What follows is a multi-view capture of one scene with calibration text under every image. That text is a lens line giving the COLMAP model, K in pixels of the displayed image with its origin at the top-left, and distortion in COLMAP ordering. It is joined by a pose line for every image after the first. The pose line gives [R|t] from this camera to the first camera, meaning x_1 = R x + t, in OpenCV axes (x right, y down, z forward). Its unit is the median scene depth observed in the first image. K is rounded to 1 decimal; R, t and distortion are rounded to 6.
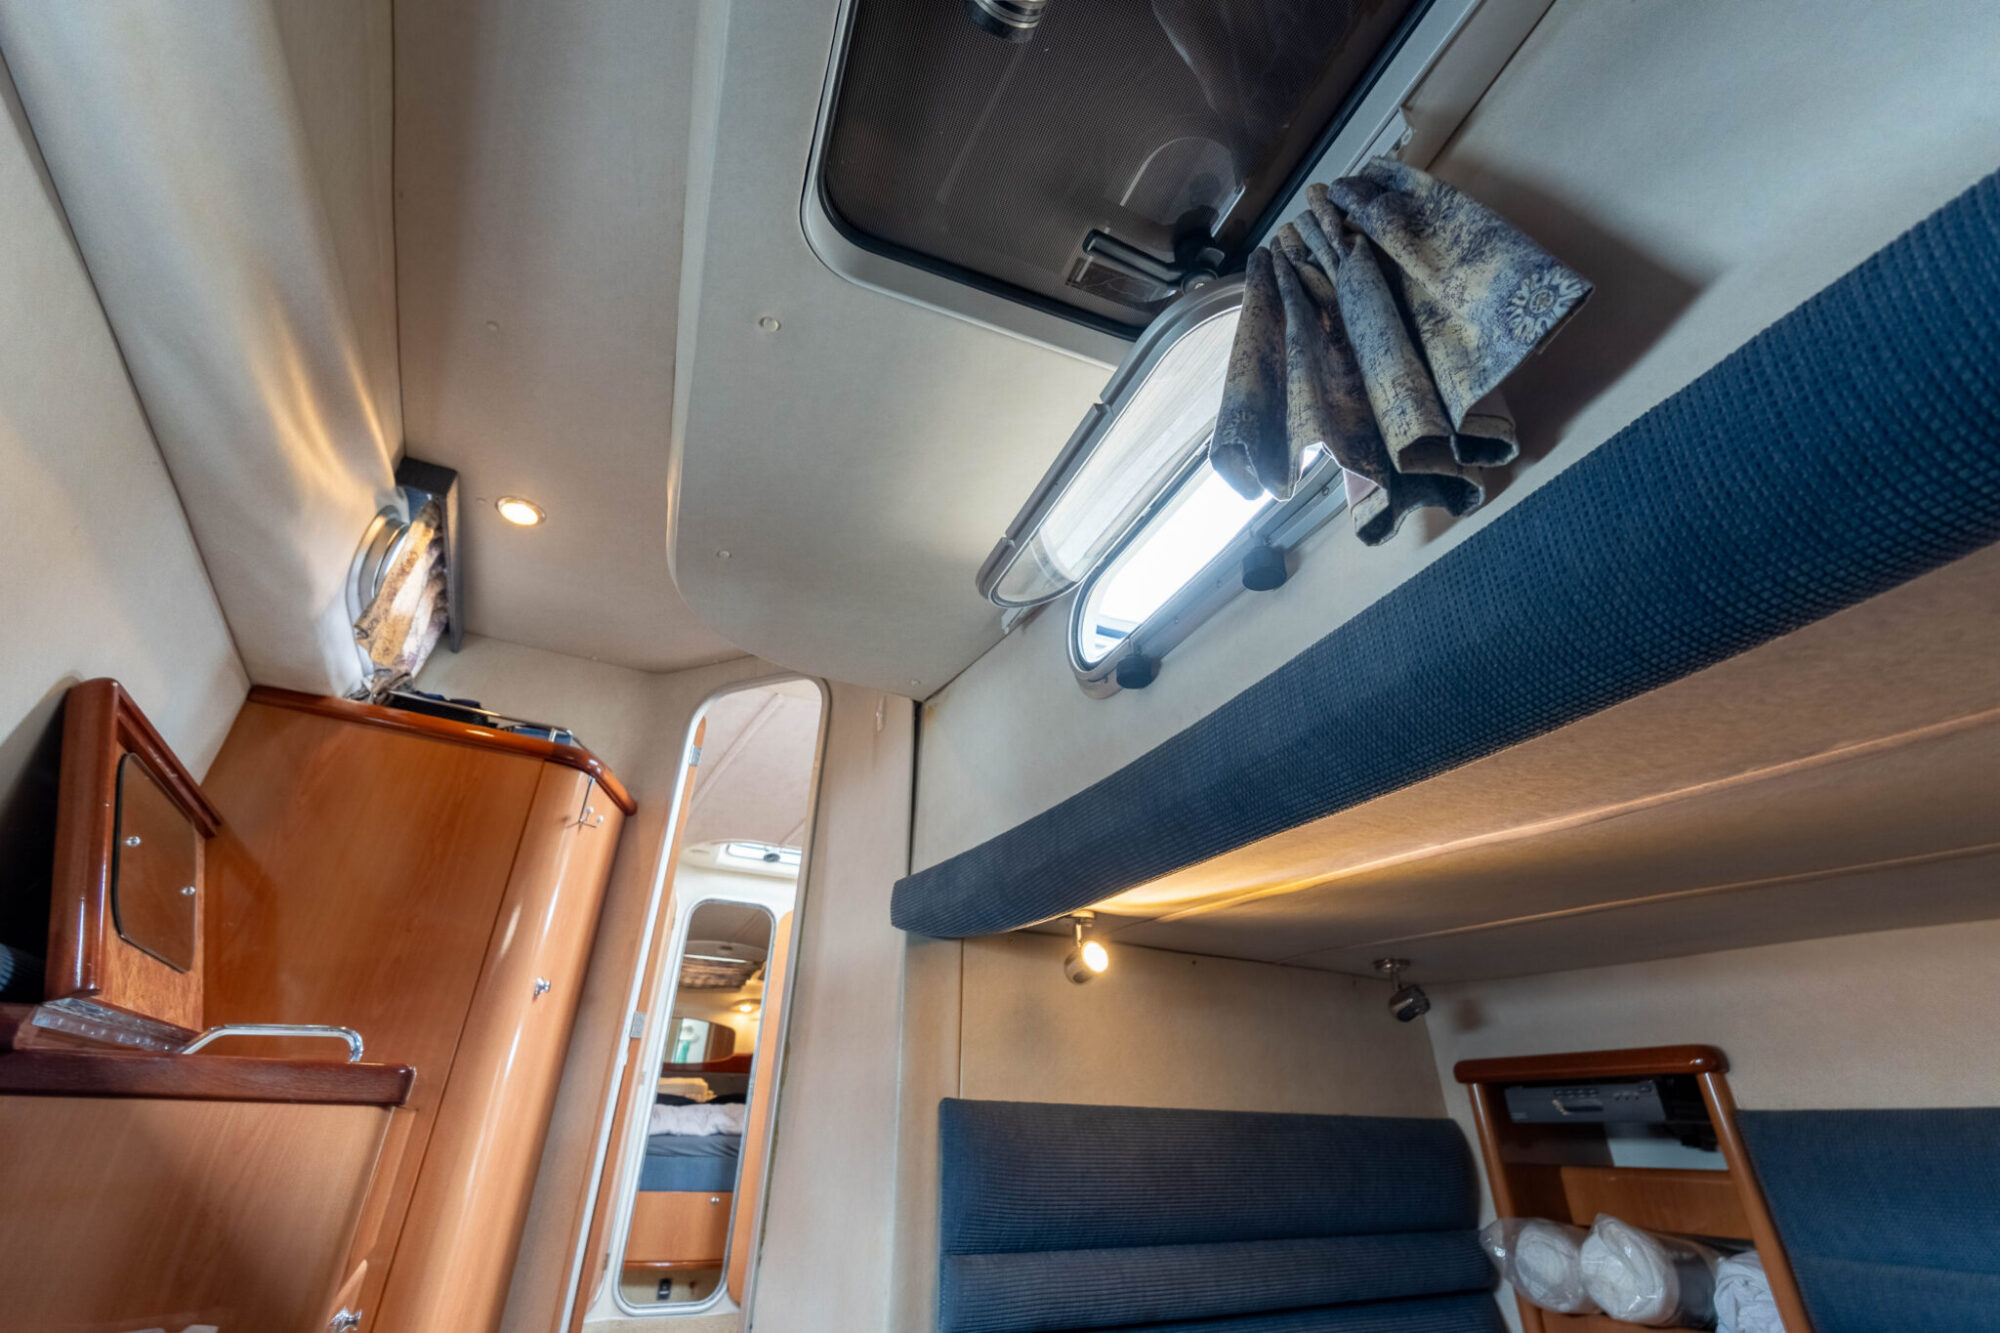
lens RADIAL K [[836.3, 0, 1002.9], [0, 836.3, 664.3], [0, 0, 1]] dist [-0.001129, 0.000223]
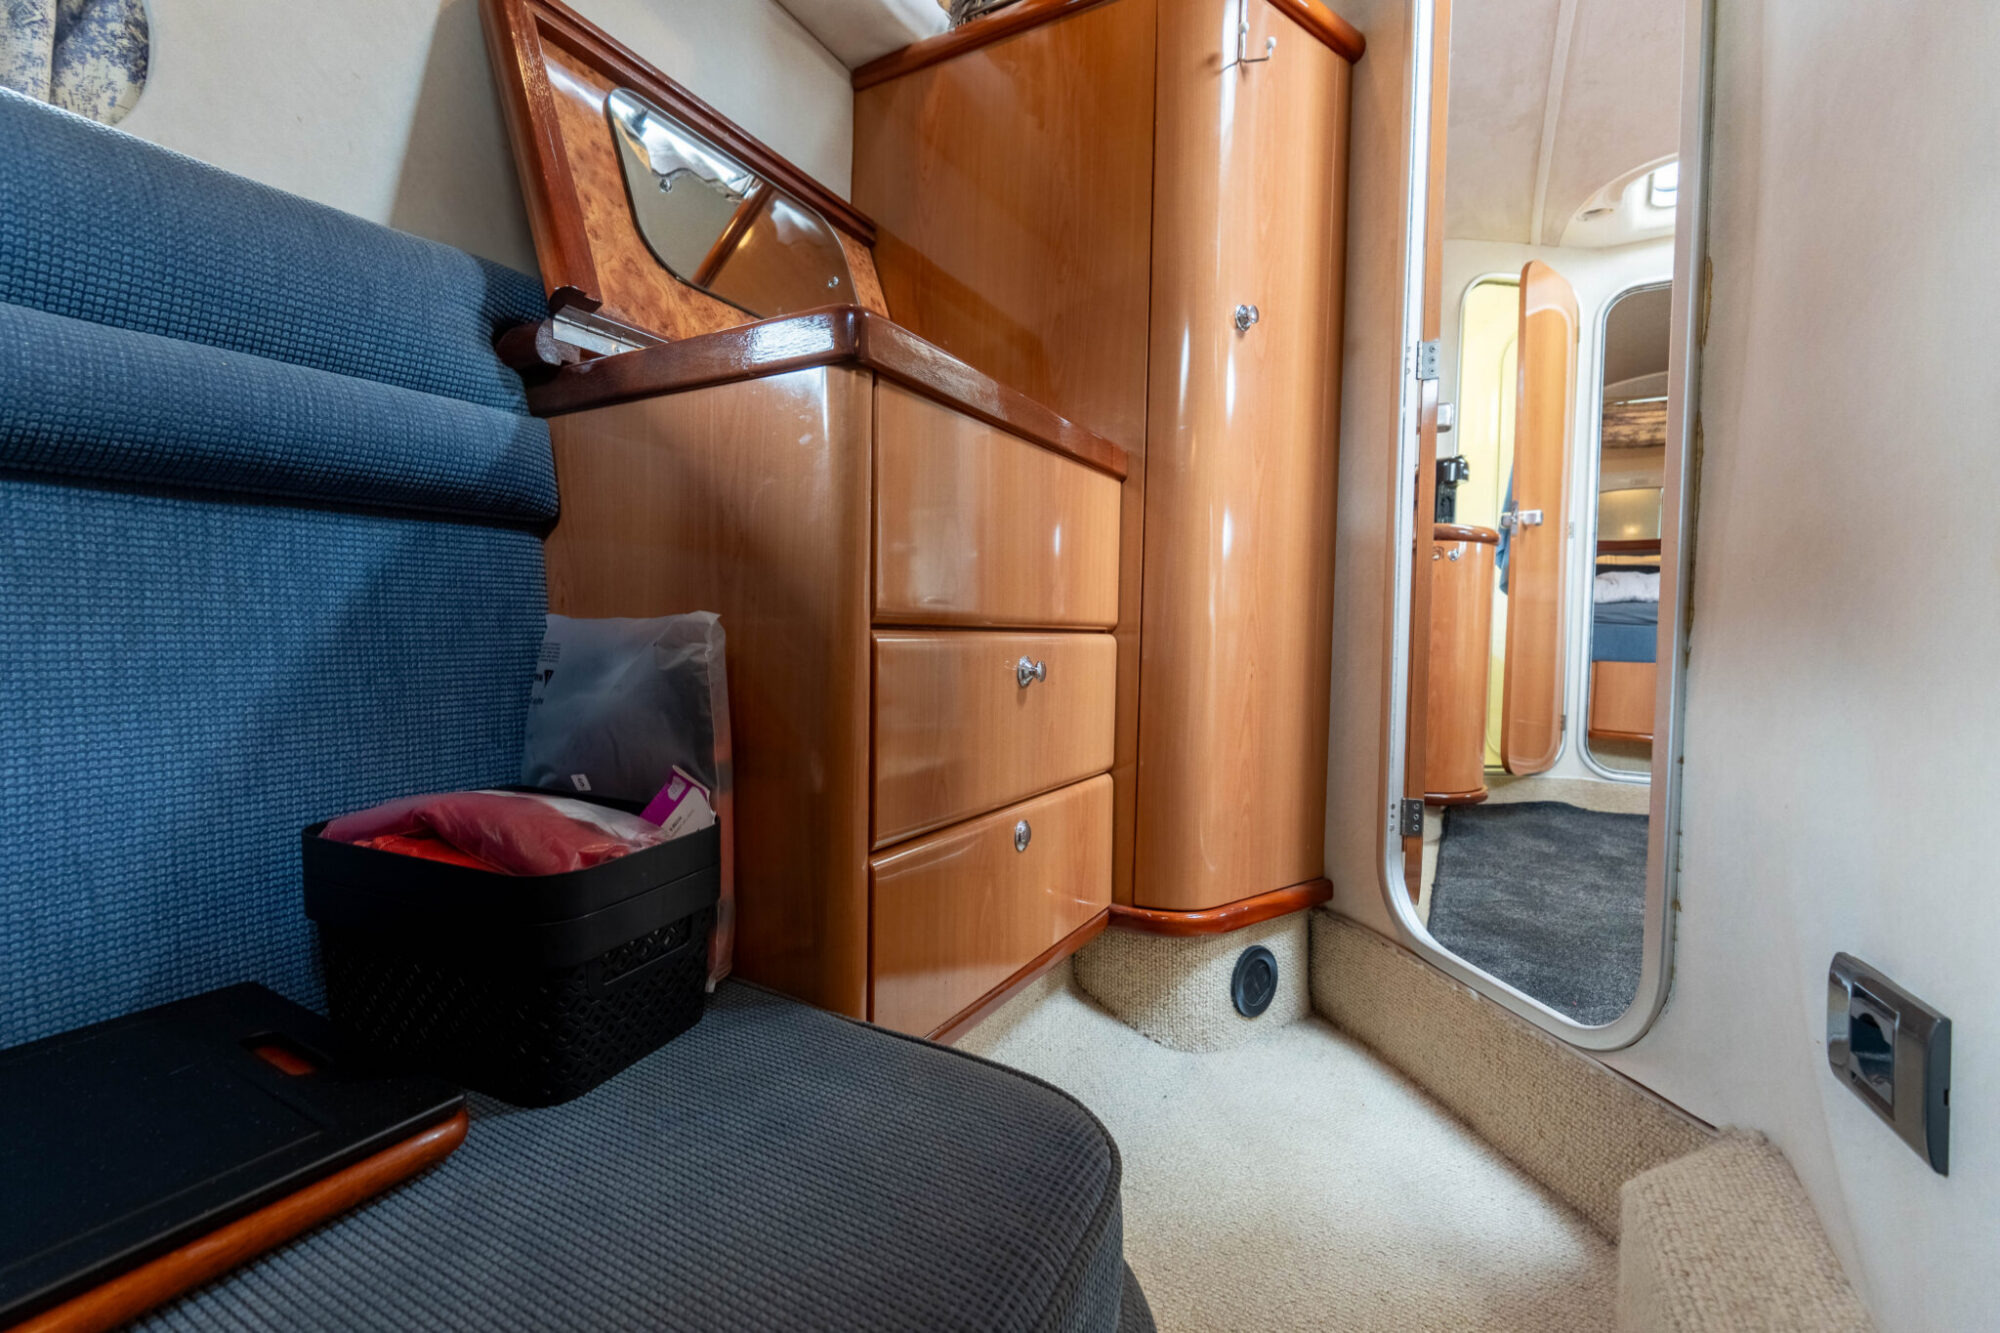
lens RADIAL K [[838.2, 0, 1000.0], [0, 838.2, 666.5], [0, 0, 1]] dist [-0.000685, -0.000102]
pose [[0.523673, 0.027241, -0.851484, -0.076303], [0.413729, 0.865578, 0.282140, 0.399086], [0.744711, -0.500033, 0.442009, 0.456761]]
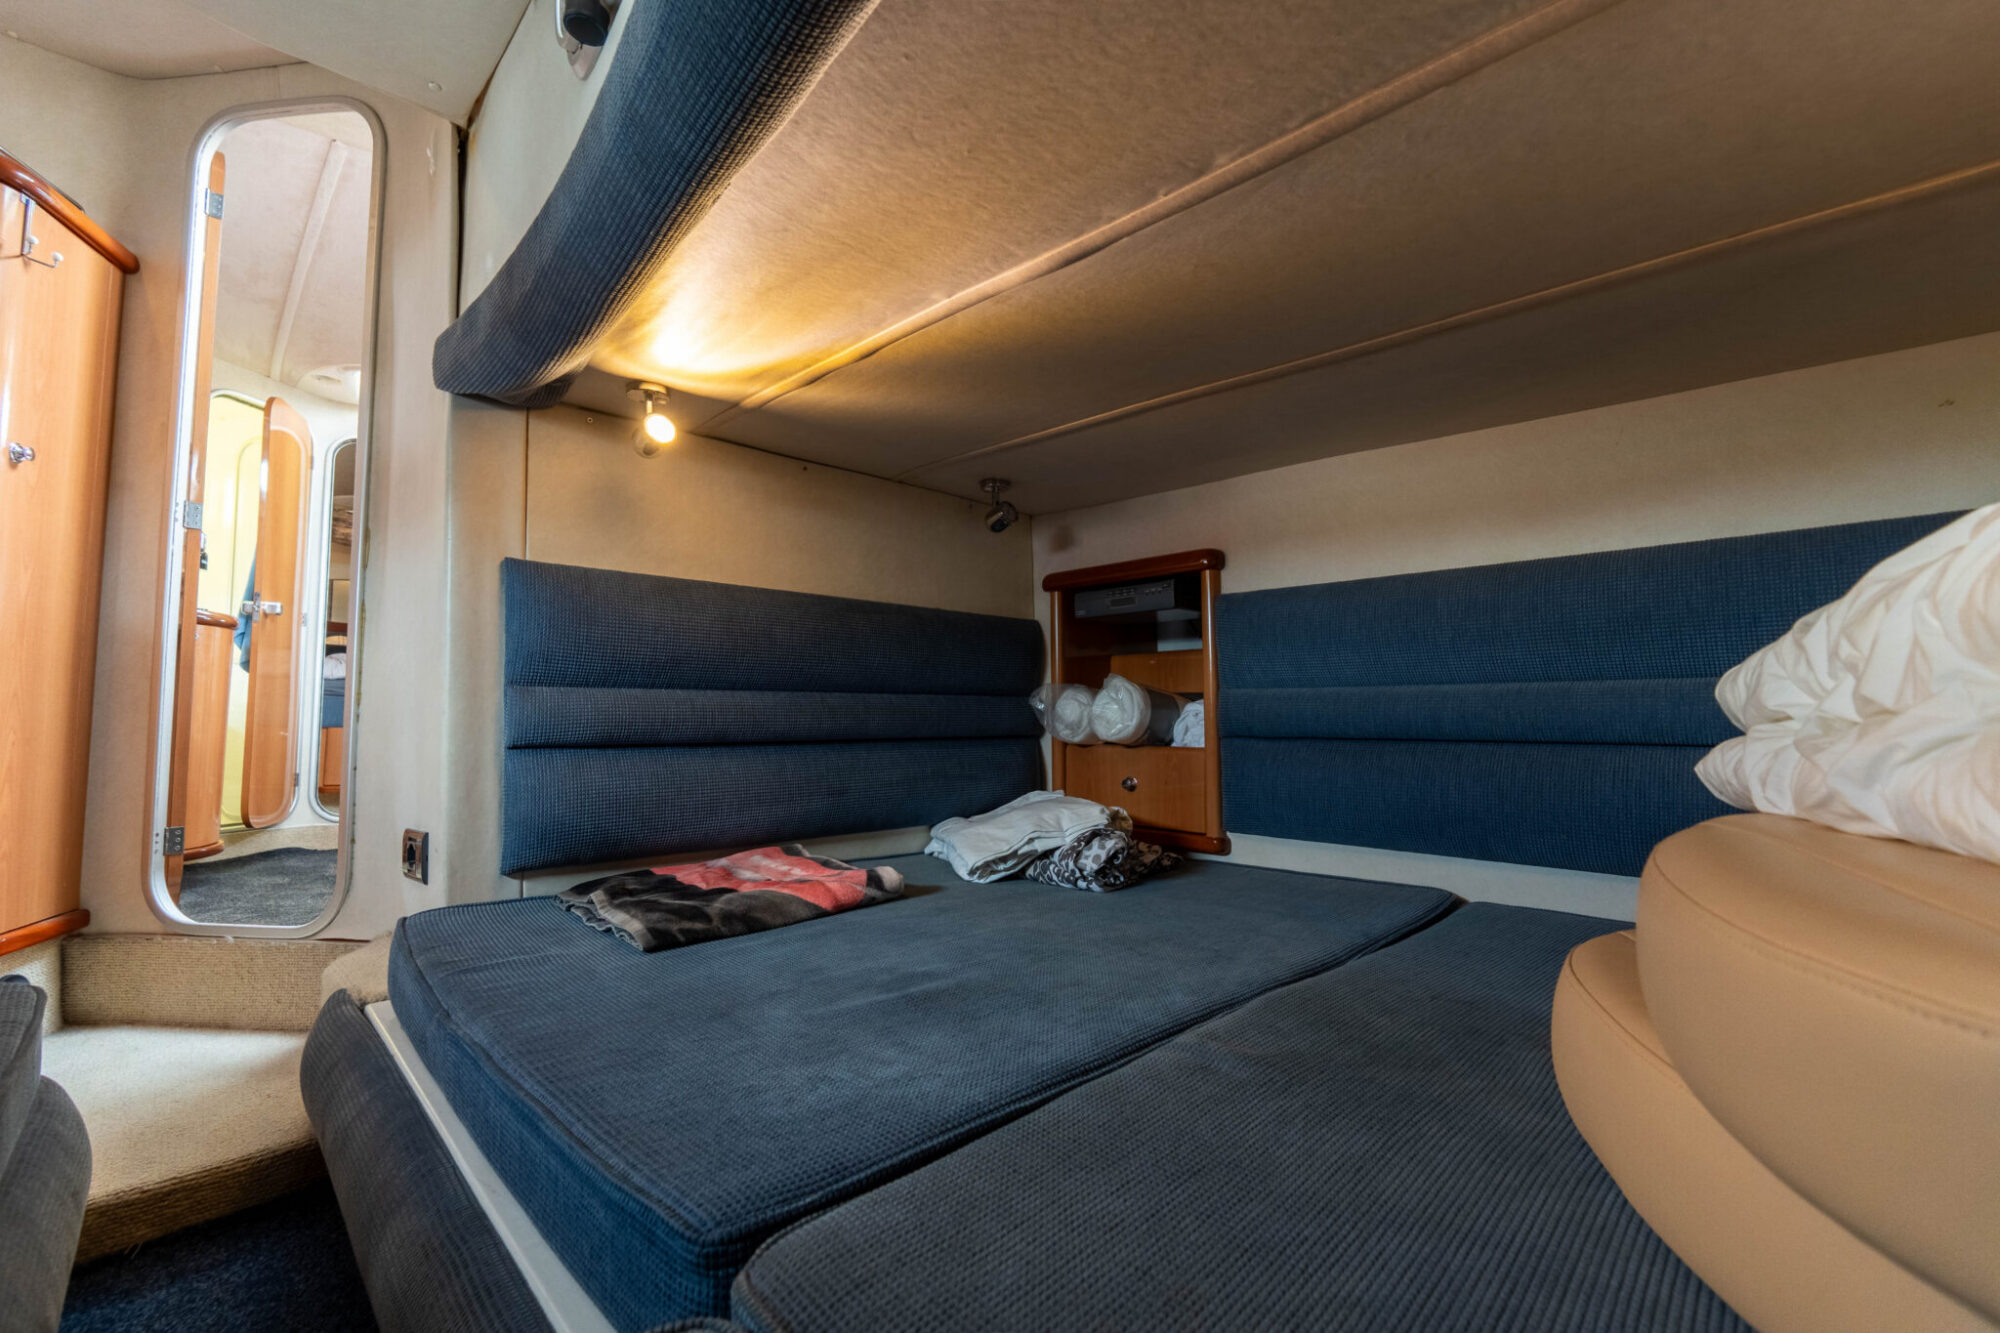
lens RADIAL K [[840.5, 0, 997.0], [0, 840.5, 660.9], [0, 0, 1]] dist [-0.002857, -0.000317]
pose [[0.965412, 0.002519, 0.260715, 0.203491], [-0.117123, 0.897572, 0.425027, 0.110630], [-0.232940, -0.440862, 0.866822, -0.062282]]
